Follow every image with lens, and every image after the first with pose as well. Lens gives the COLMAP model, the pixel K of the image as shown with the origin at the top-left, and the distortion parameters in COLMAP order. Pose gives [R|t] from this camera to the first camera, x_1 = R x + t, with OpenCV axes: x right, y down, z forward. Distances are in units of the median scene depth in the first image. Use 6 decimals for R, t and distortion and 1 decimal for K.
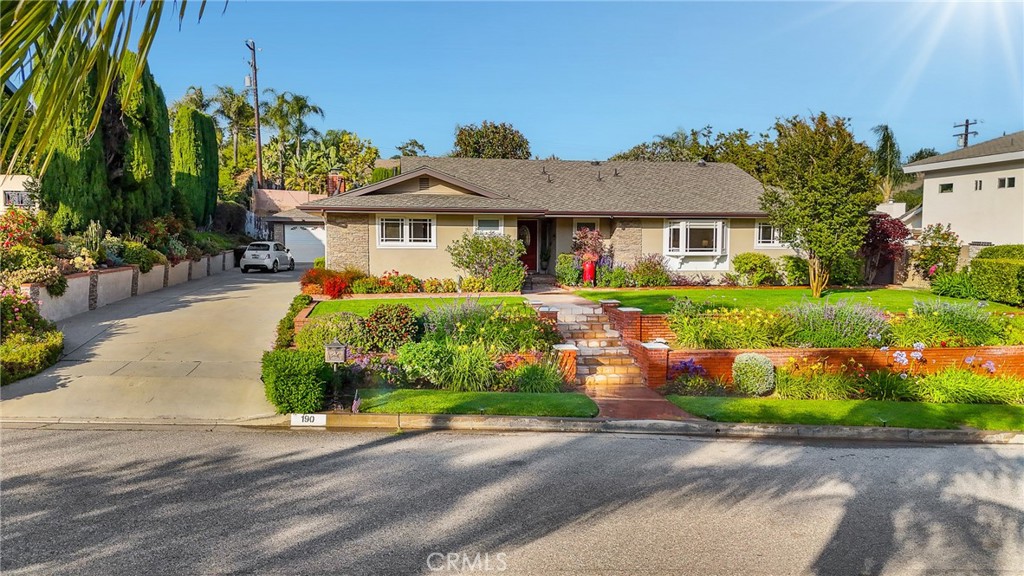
lens RADIAL K [[767.4, 0, 511.7], [0, 767.4, 289.4], [0, 0, 1]] dist [0.040782, -0.014356]
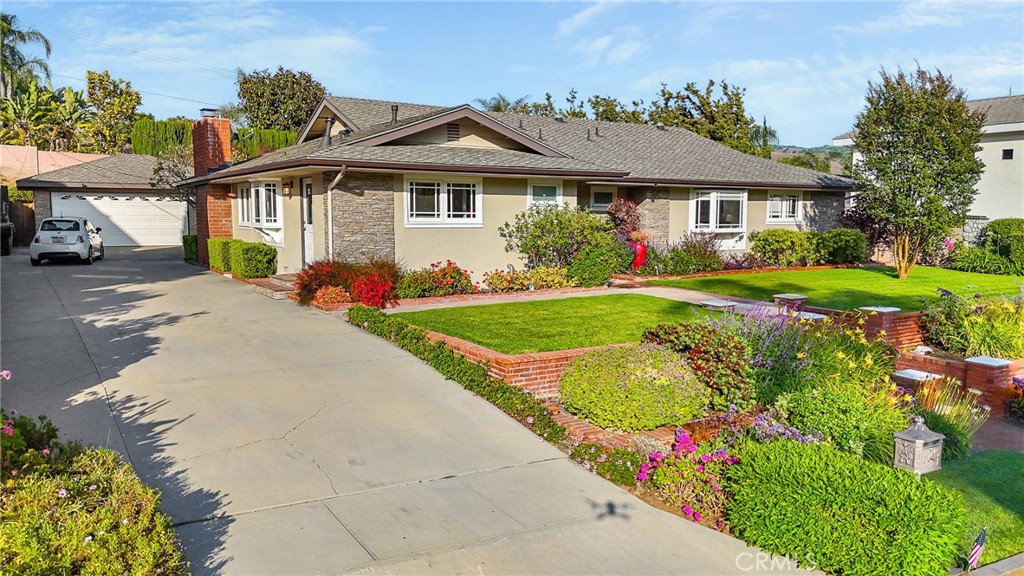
lens RADIAL K [[767.4, 0, 508.4], [0, 767.4, 286.1], [0, 0, 1]] dist [0.040782, -0.014356]
pose [[0.917936, -0.037594, 0.394944, -0.340631], [0.026565, 0.999090, 0.033360, -0.021873], [-0.395839, -0.020131, 0.918099, 0.345818]]
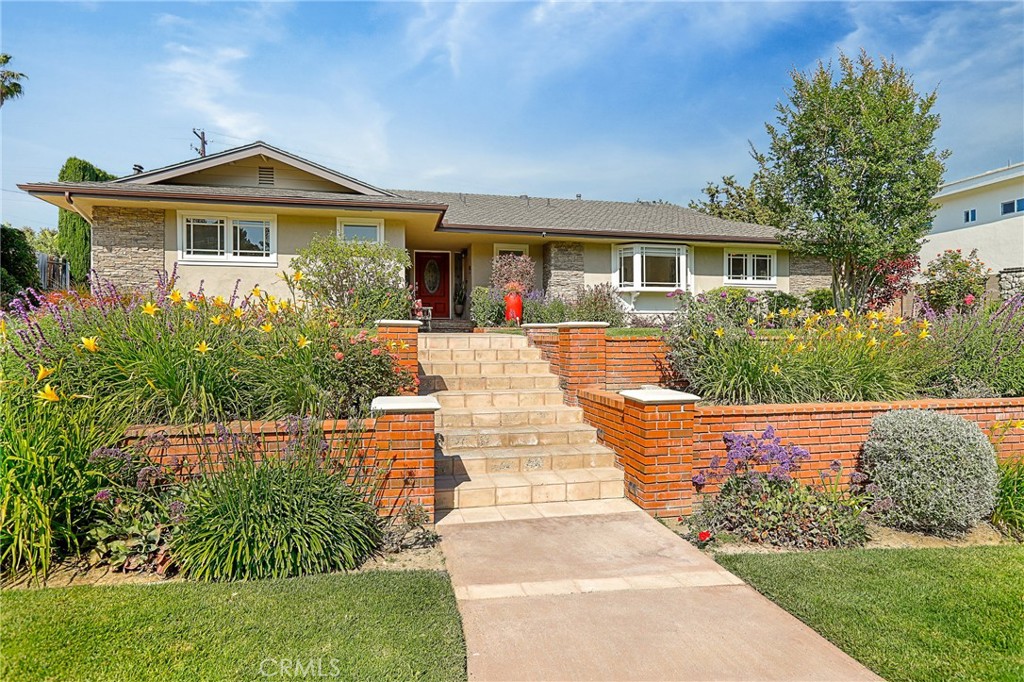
lens RADIAL K [[564.4, 0, 513.9], [0, 564.4, 341.9], [0, 0, 1]] dist [0.005727, -0.000503]
pose [[0.997811, -0.008943, 0.065517, 0.068934], [0.013076, 0.997932, -0.062928, 0.042691], [-0.064818, 0.063647, 0.995865, 0.494492]]
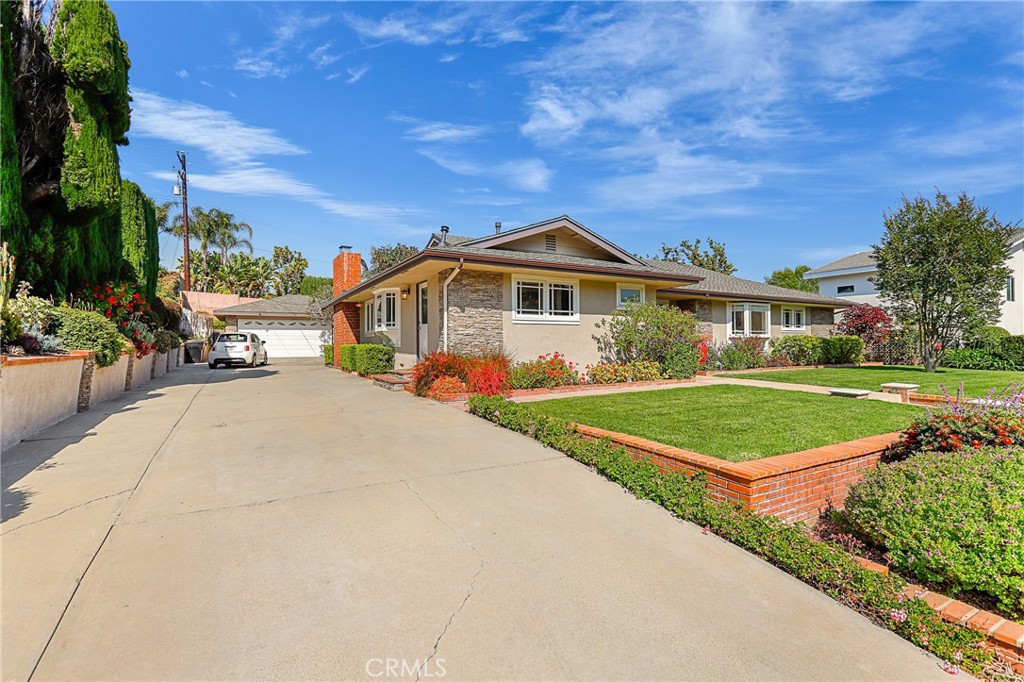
lens RADIAL K [[467.1, 0, 507.1], [0, 467.1, 340.2], [0, 0, 1]] dist [0.004069, 0.001991]
pose [[0.937008, -0.004751, 0.349275, -0.316107], [0.032445, 0.996769, -0.073482, -0.006196], [-0.347797, 0.080185, 0.934135, 0.577886]]
